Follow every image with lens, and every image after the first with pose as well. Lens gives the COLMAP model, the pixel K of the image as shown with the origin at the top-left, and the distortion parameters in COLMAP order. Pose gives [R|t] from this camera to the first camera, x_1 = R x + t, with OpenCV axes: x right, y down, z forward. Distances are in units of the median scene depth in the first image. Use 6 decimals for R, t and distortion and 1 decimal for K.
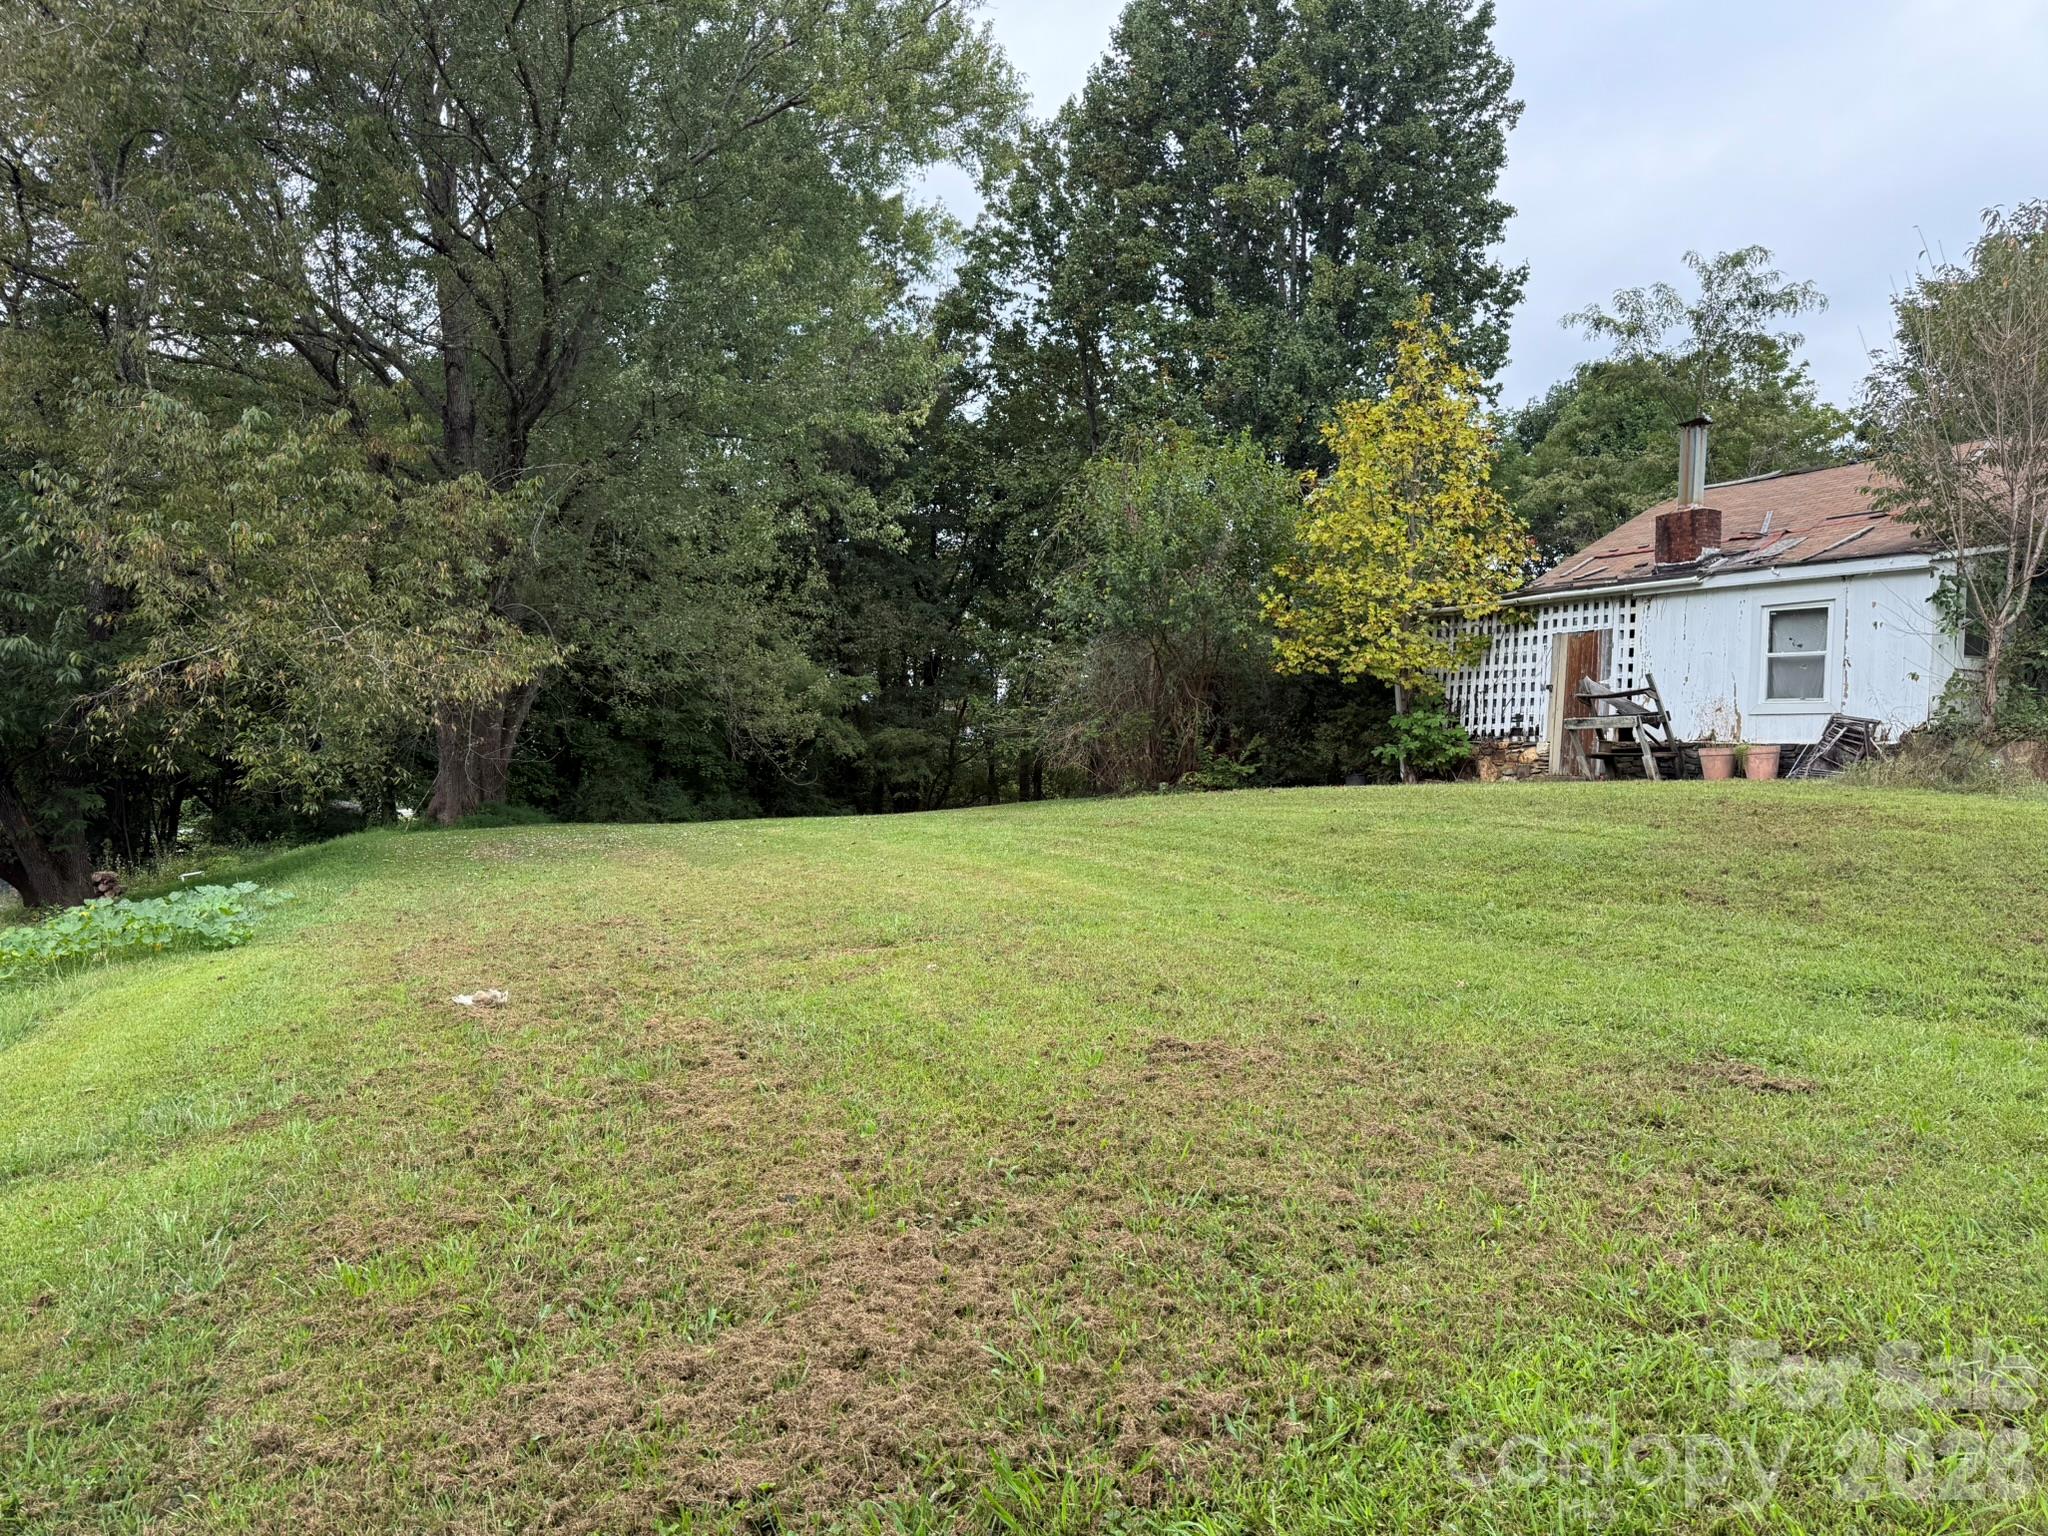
lens RADIAL K [[1437.7, 0, 1017.9], [0, 1437.7, 783.9], [0, 0, 1]] dist [0.031168, -0.046729]
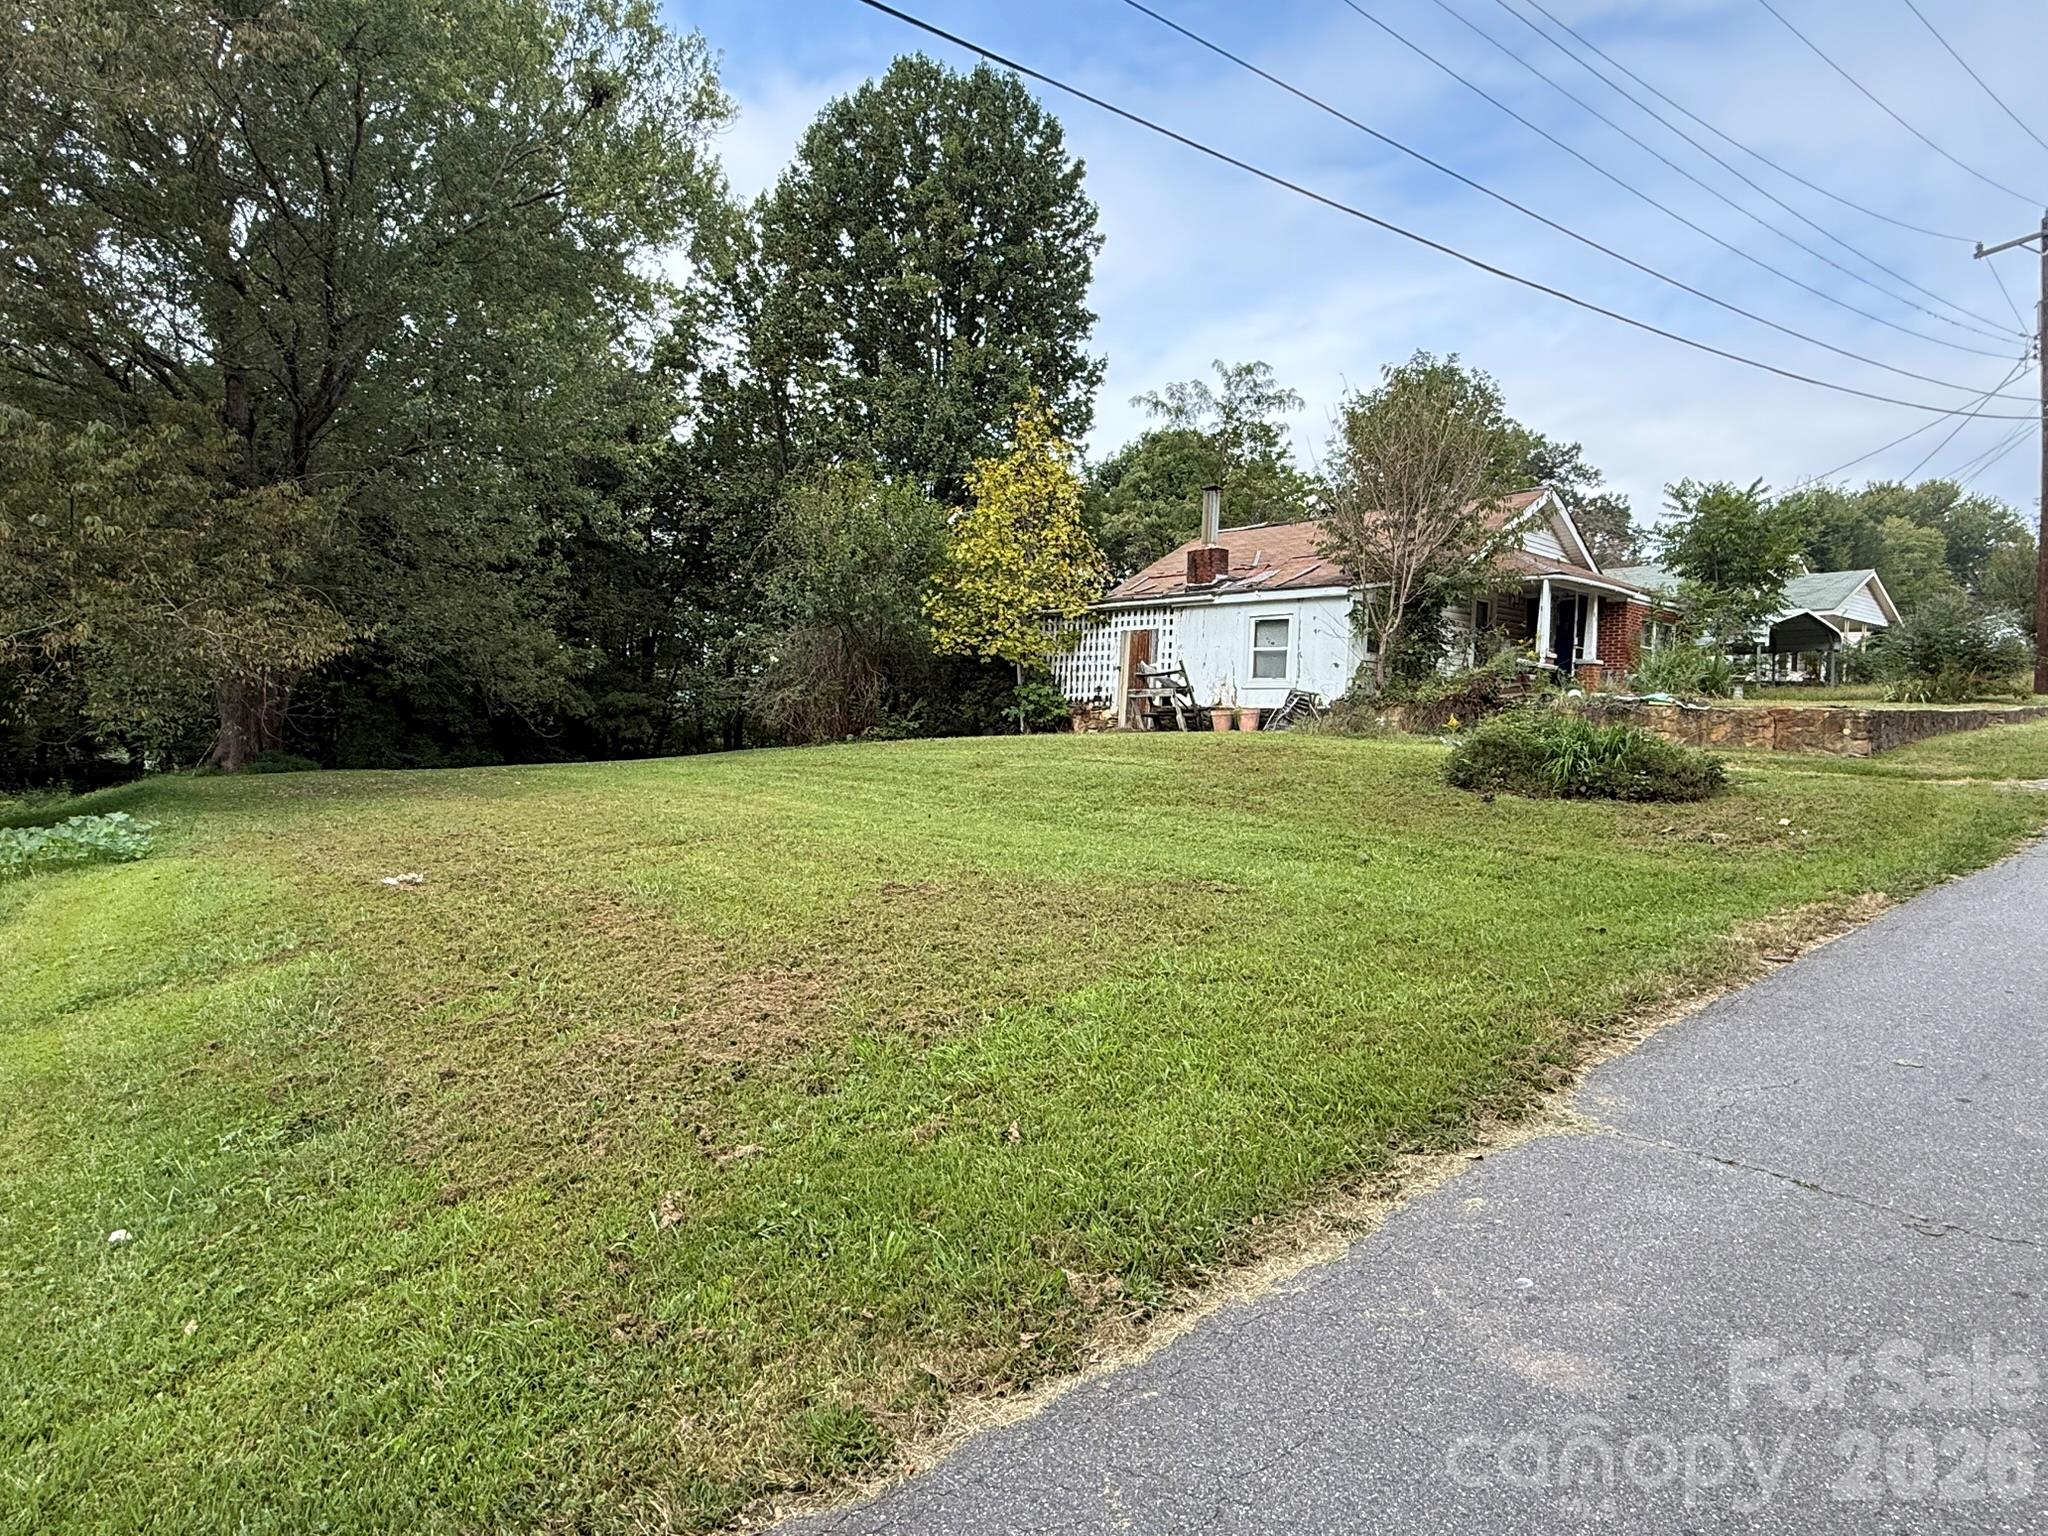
lens RADIAL K [[1143.0, 0, 1011.5], [0, 1143.0, 776.2], [0, 0, 1]] dist [-0.004076, 0.002971]
pose [[0.967742, -0.009825, 0.251753, -0.026464], [0.001385, 0.999432, 0.033680, 0.002924], [-0.251941, -0.032245, 0.967205, -0.087083]]
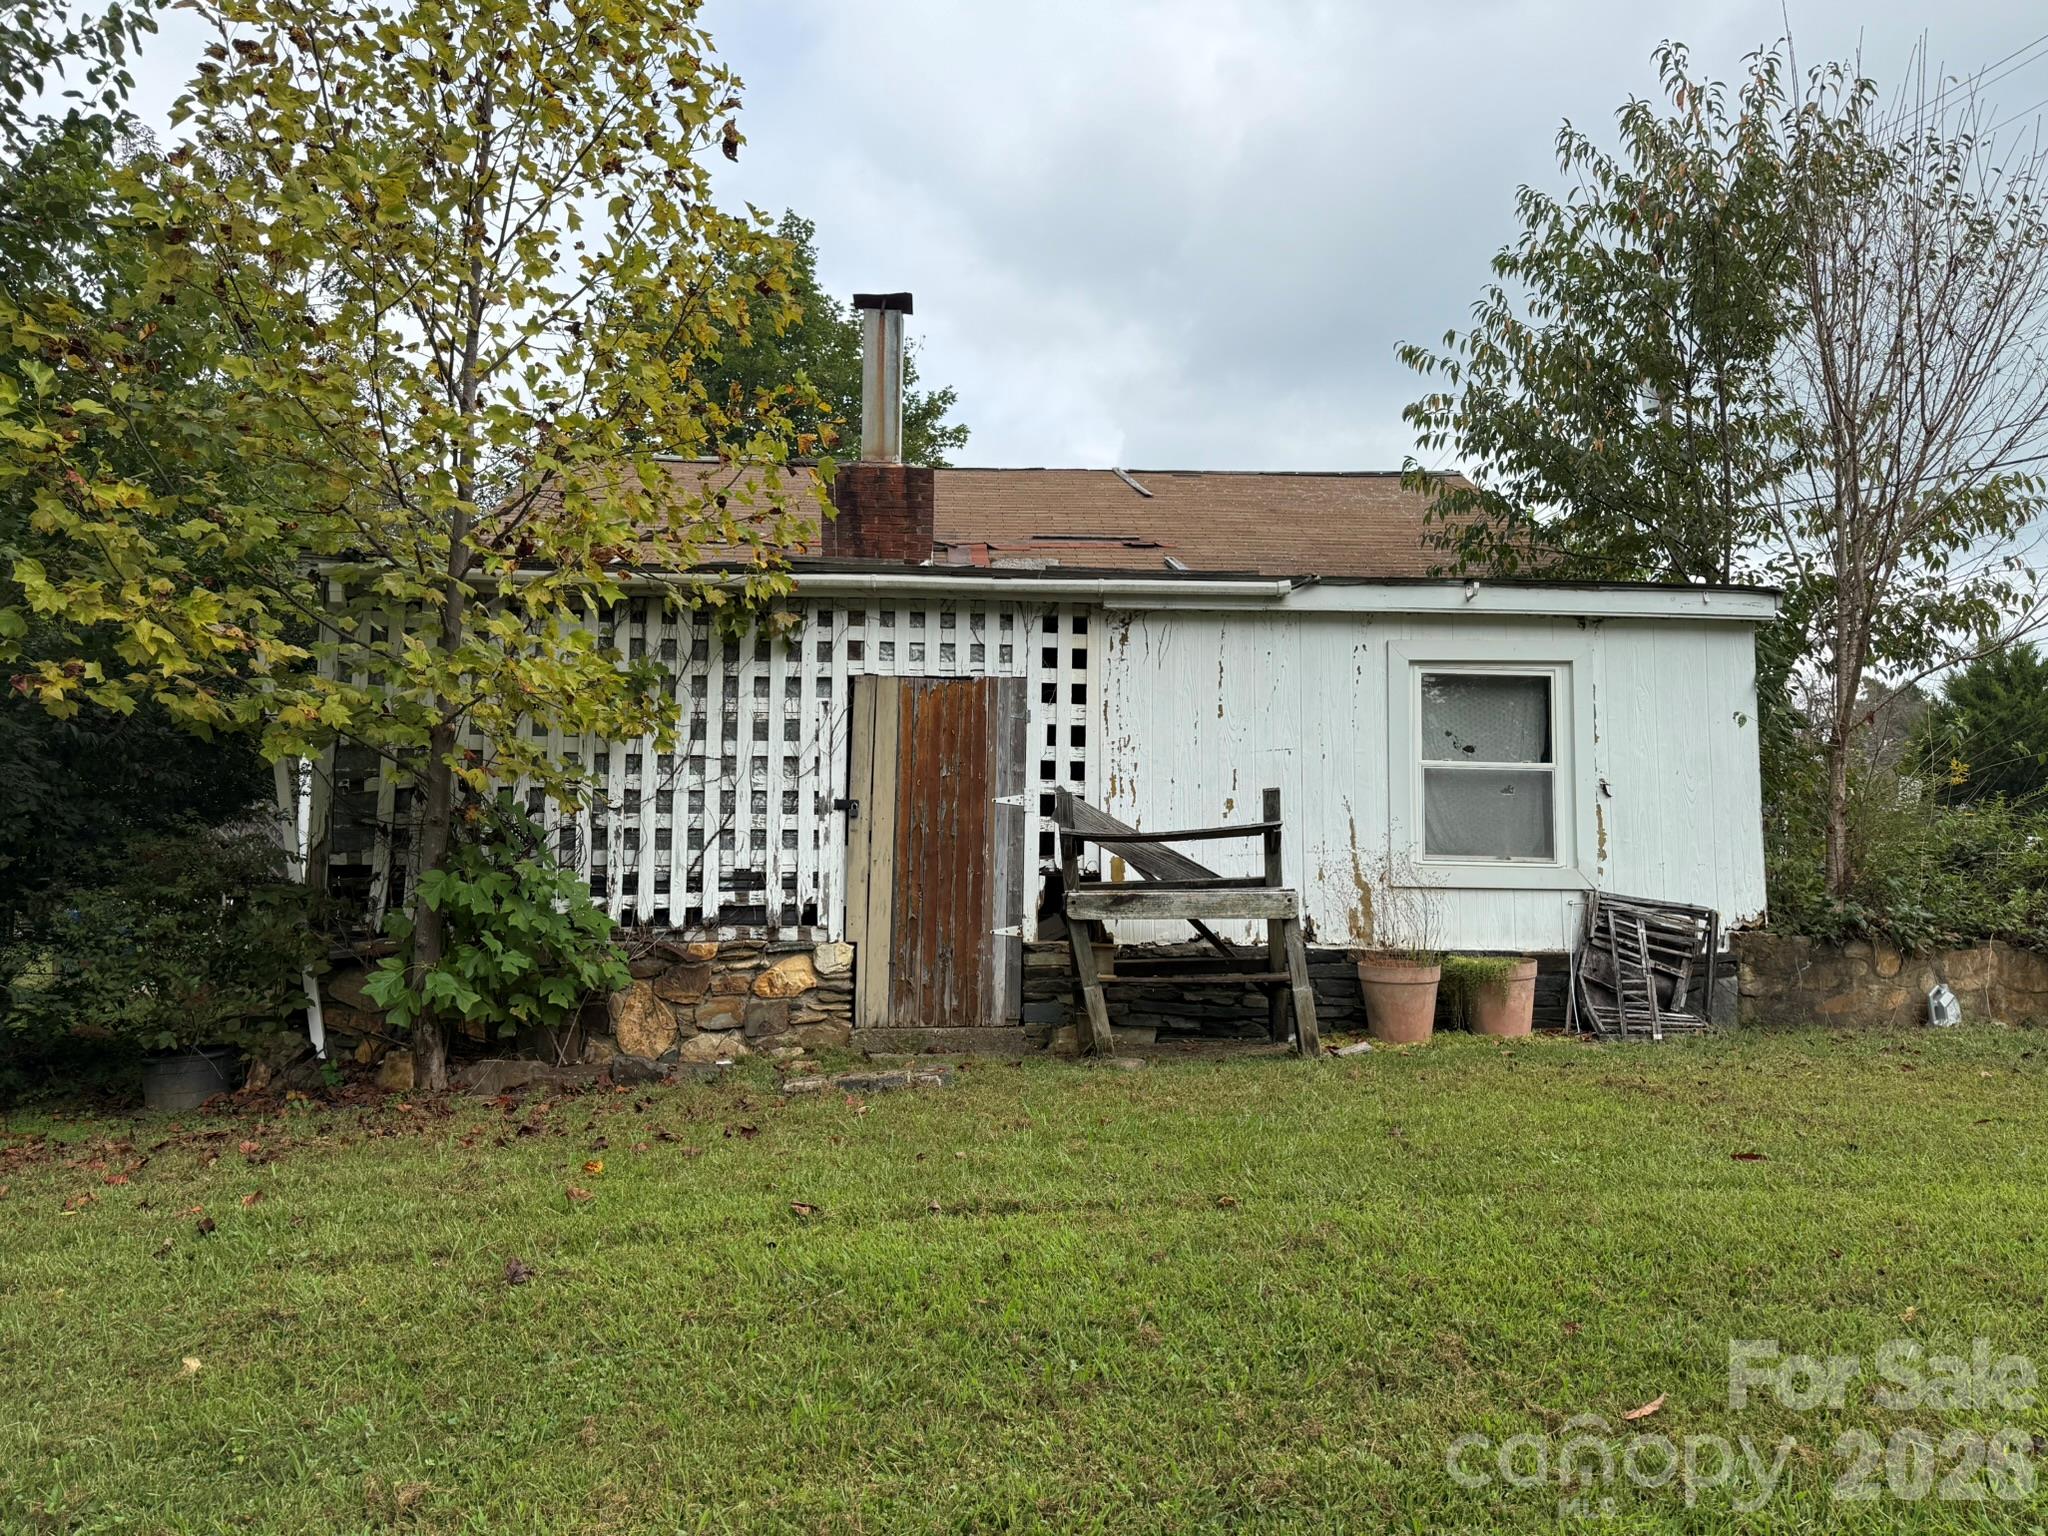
lens RADIAL K [[1491.6, 0, 1027.3], [0, 1491.6, 769.9], [0, 0, 1]] dist [0.078144, 0.000720]
pose [[0.417292, 0.056234, 0.907031, 0.009299], [0.018143, 0.997369, -0.070181, -0.045927], [-0.908592, 0.045742, 0.415174, 0.767687]]
